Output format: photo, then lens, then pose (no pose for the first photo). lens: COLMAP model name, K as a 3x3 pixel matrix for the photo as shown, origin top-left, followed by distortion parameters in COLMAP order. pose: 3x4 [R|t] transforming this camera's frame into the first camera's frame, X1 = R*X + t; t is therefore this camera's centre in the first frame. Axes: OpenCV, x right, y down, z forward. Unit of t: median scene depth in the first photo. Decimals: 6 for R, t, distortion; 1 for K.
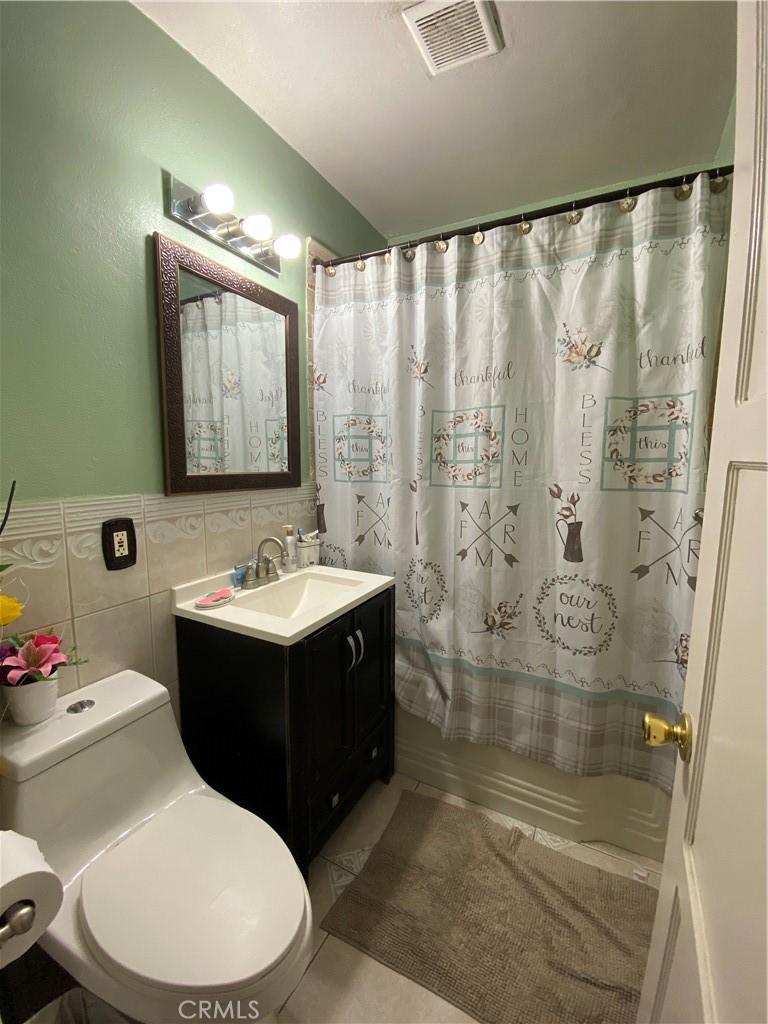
lens RADIAL K [[416.7, 0, 384.0], [0, 416.7, 512.0], [0, 0, 1]] dist [0.054287, -0.036808]
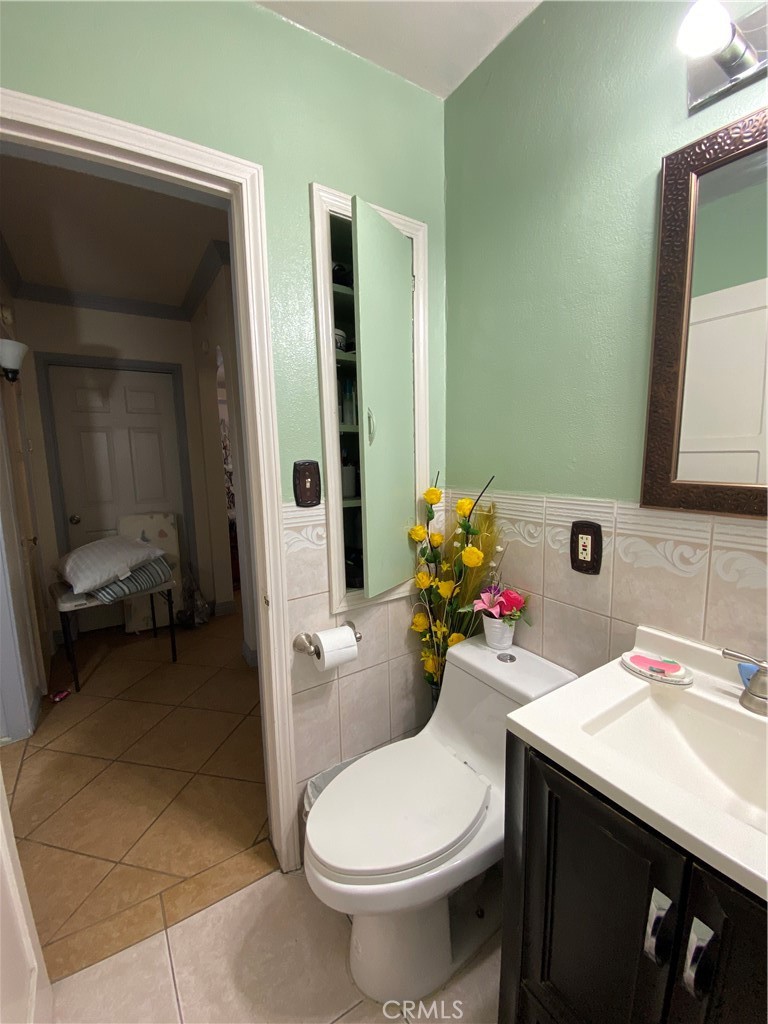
lens RADIAL K [[414.7, 0, 384.0], [0, 414.7, 512.0], [0, 0, 1]] dist [0.053936, -0.035337]
pose [[-0.469691, 0.105807, -0.876468, 0.427923], [-0.117239, 0.976523, 0.180713, -0.123964], [0.875012, 0.187635, -0.446259, 1.009516]]
